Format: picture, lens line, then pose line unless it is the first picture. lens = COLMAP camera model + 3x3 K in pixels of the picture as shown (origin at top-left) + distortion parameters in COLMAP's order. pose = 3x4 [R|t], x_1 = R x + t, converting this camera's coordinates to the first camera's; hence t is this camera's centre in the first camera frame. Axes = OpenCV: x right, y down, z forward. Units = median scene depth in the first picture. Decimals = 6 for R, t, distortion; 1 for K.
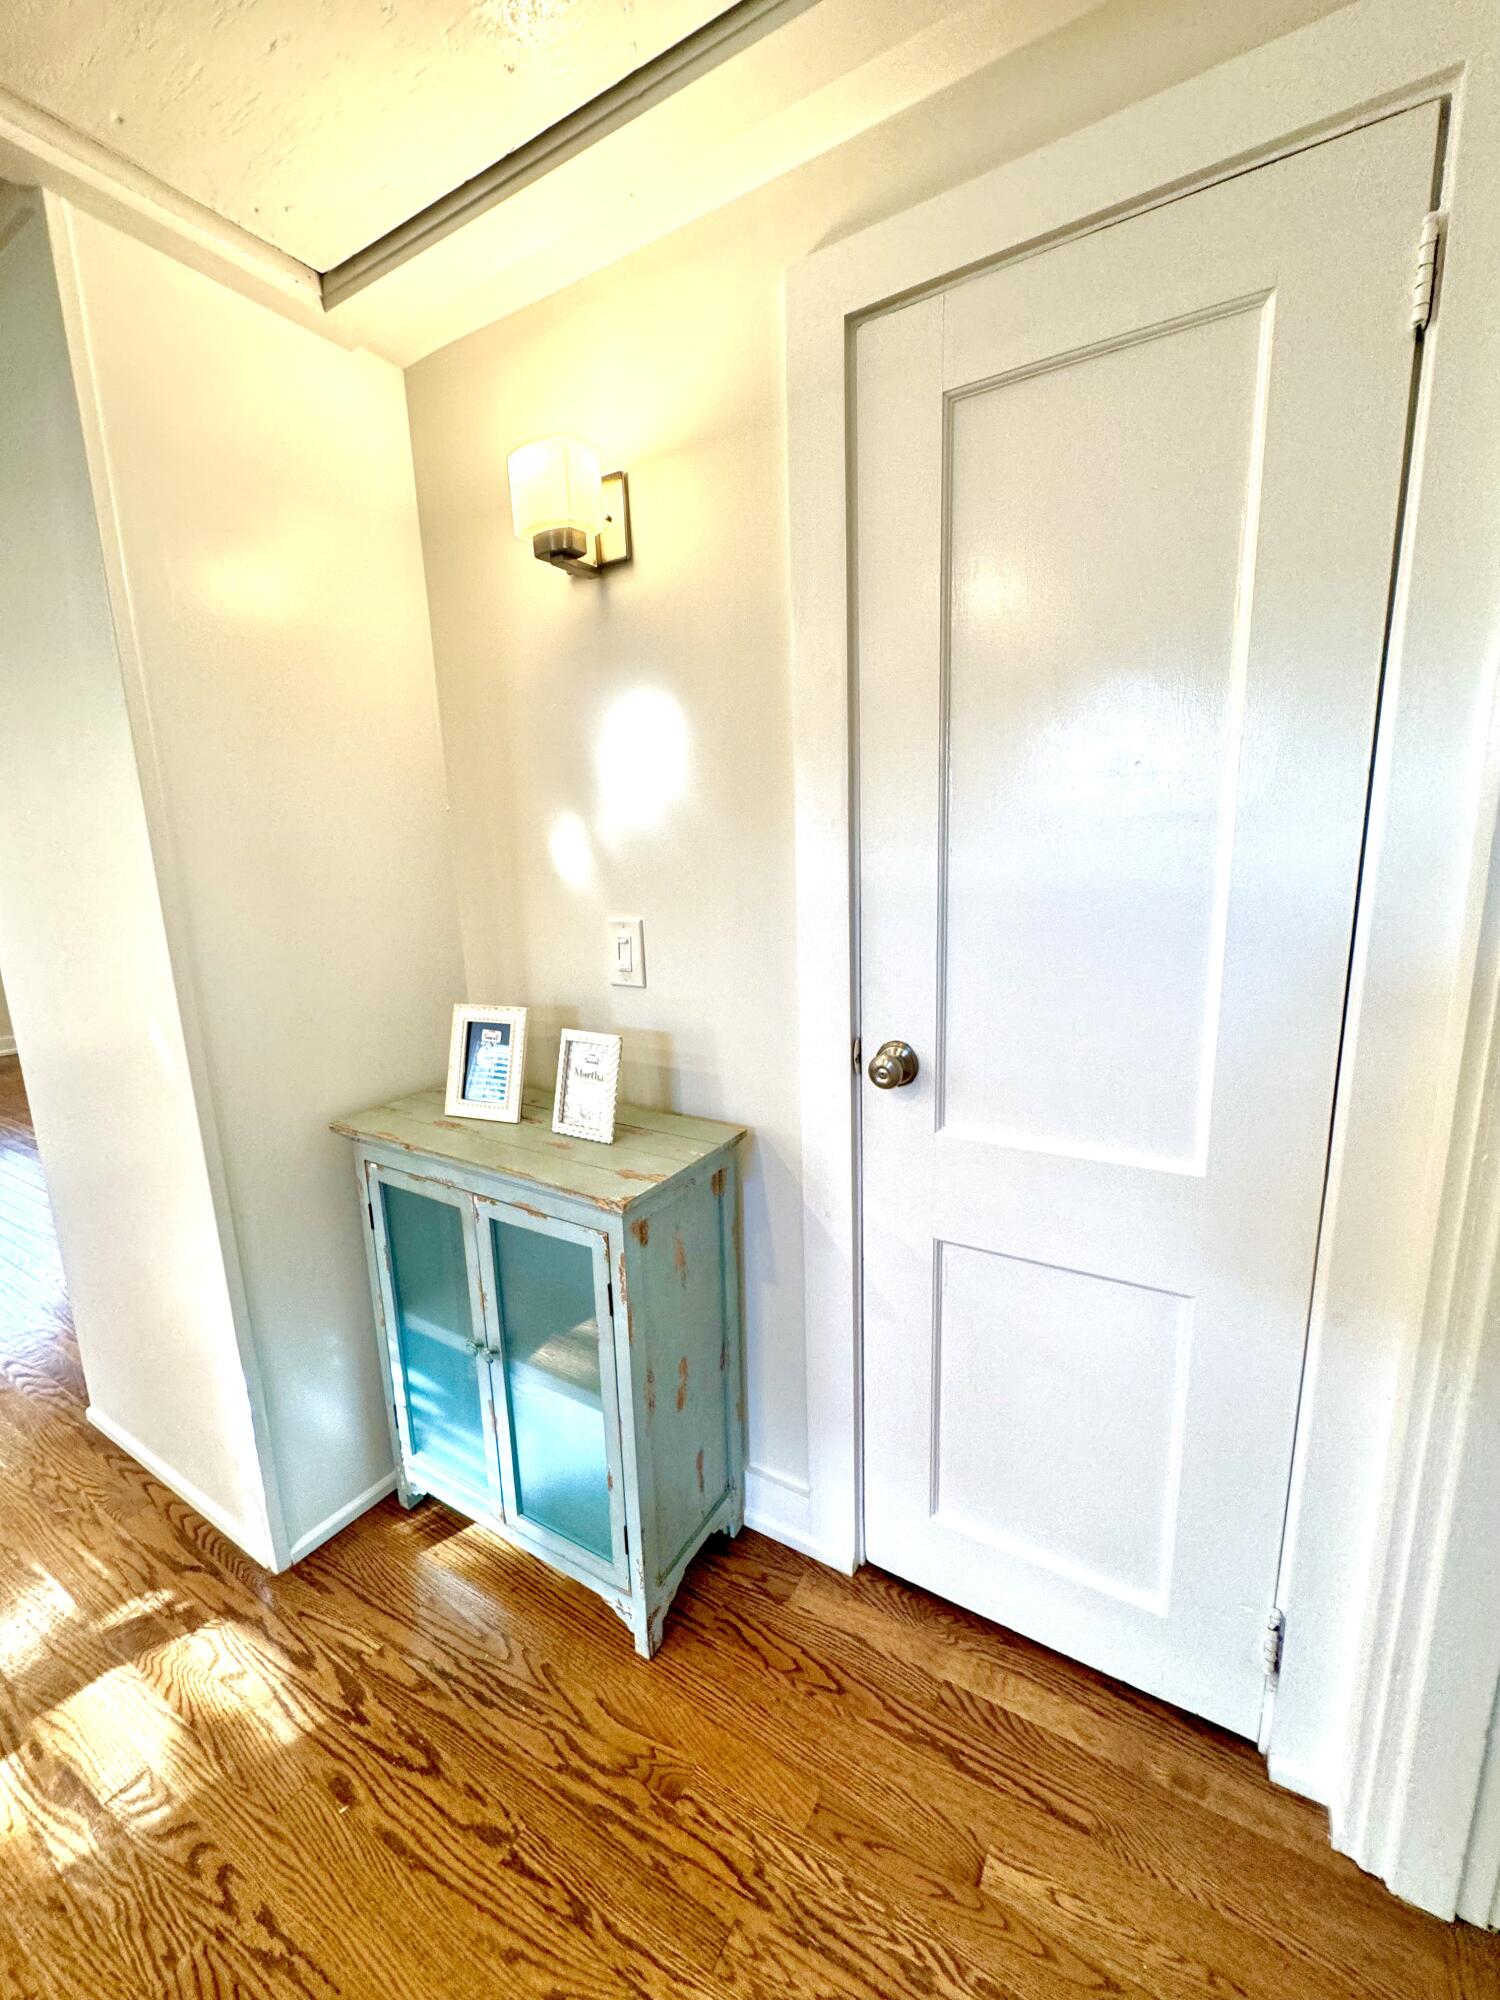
lens RADIAL K [[797.2, 0, 764.3], [0, 797.2, 992.2], [0, 0, 1]] dist [-0.003228, 0.000372]
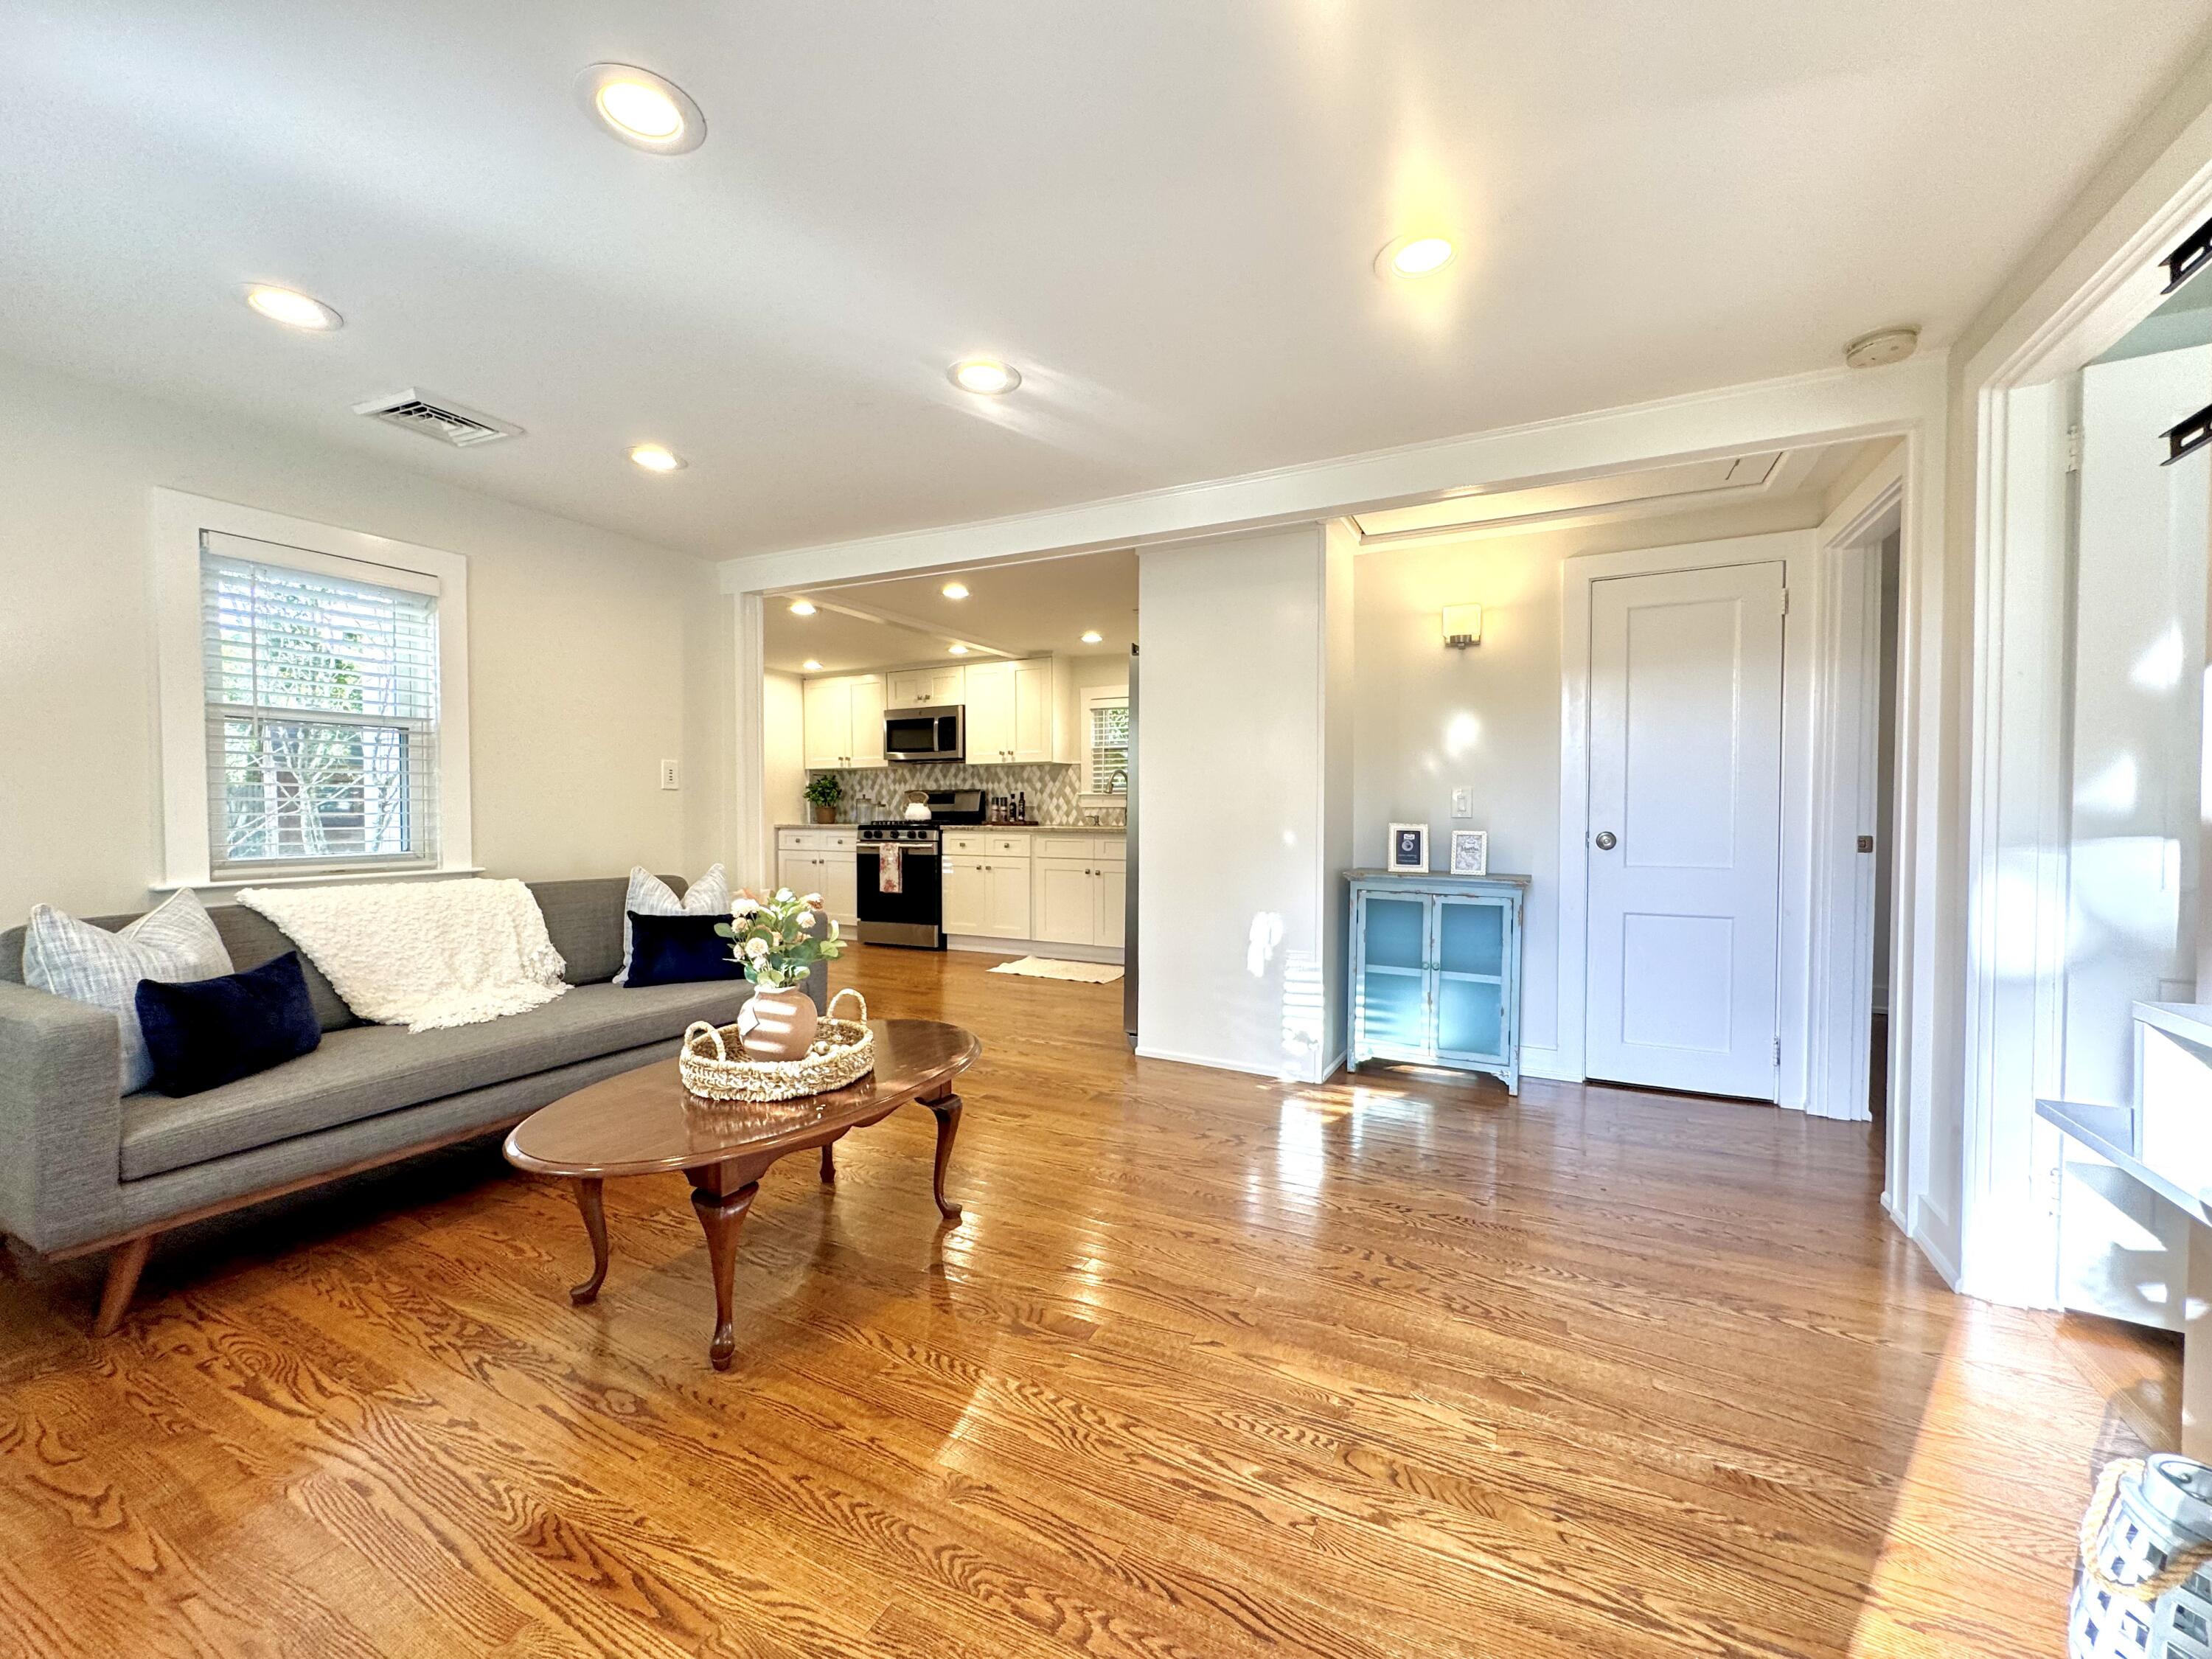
lens RADIAL K [[881.8, 0, 1102.8], [0, 881.8, 830.9], [0, 0, 1]] dist [-0.003228, 0.000372]
pose [[0.997631, 0.028839, 0.062461, -1.371716], [-0.017793, 0.985168, -0.170669, 0.481853], [-0.066456, 0.169153, 0.983347, -1.408465]]
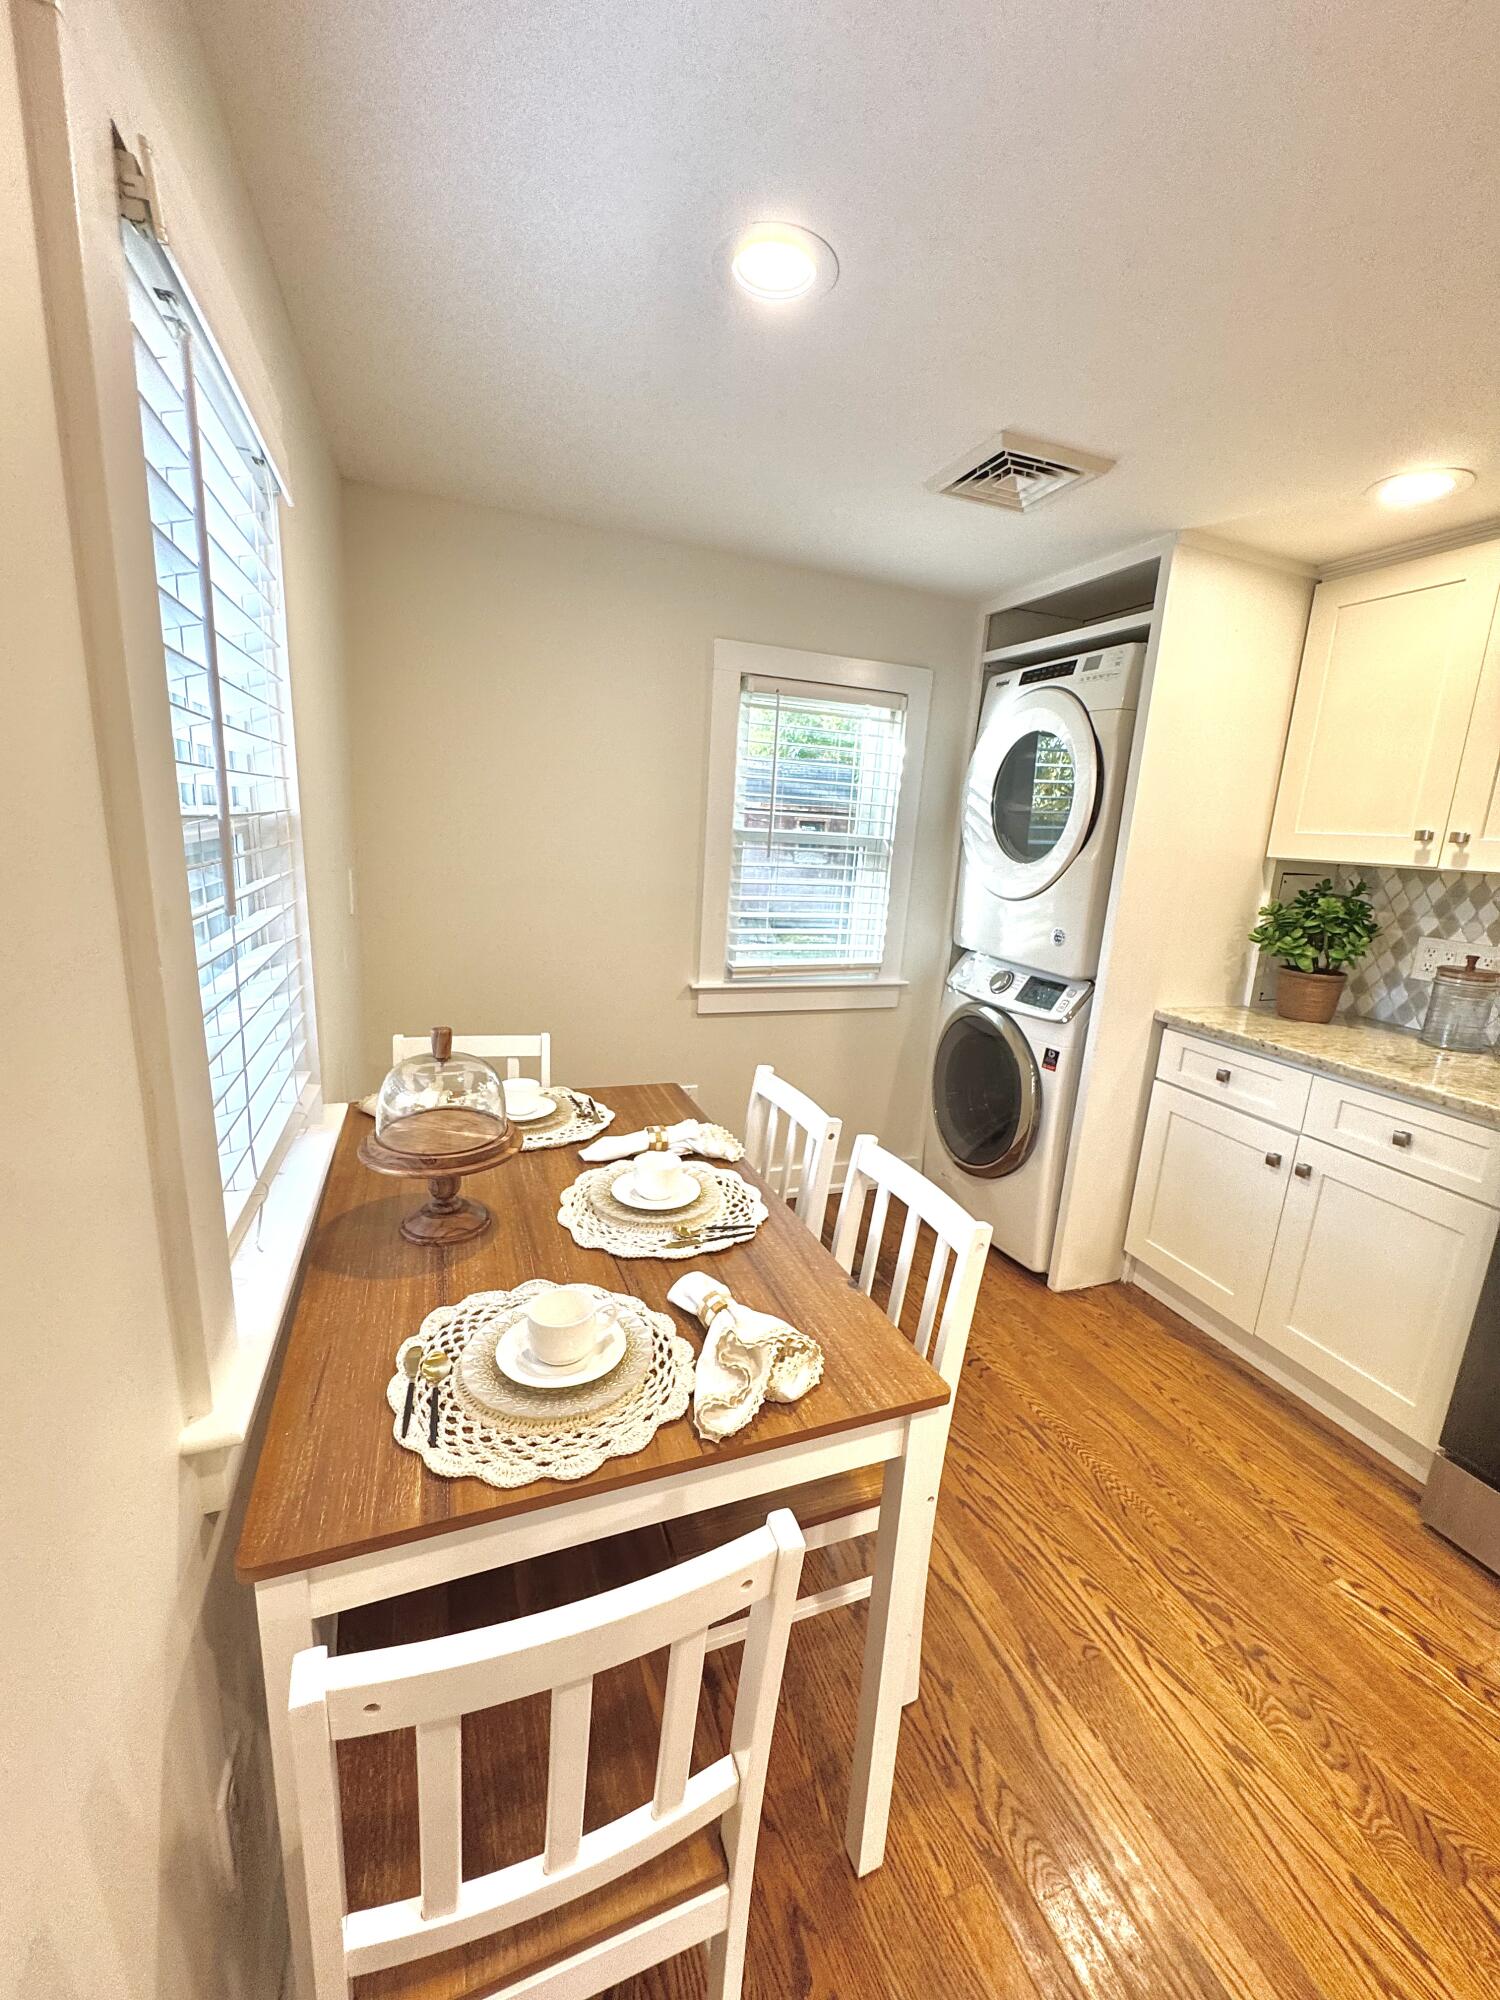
lens RADIAL K [[797.2, 0, 754.9], [0, 797.2, 998.5], [0, 0, 1]] dist [-0.003228, 0.000372]
pose [[0.785816, 0.208769, -0.582159, -2.630659], [-0.201059, 0.976408, 0.078756, -0.372177], [0.584866, 0.055160, 0.809252, 1.845052]]
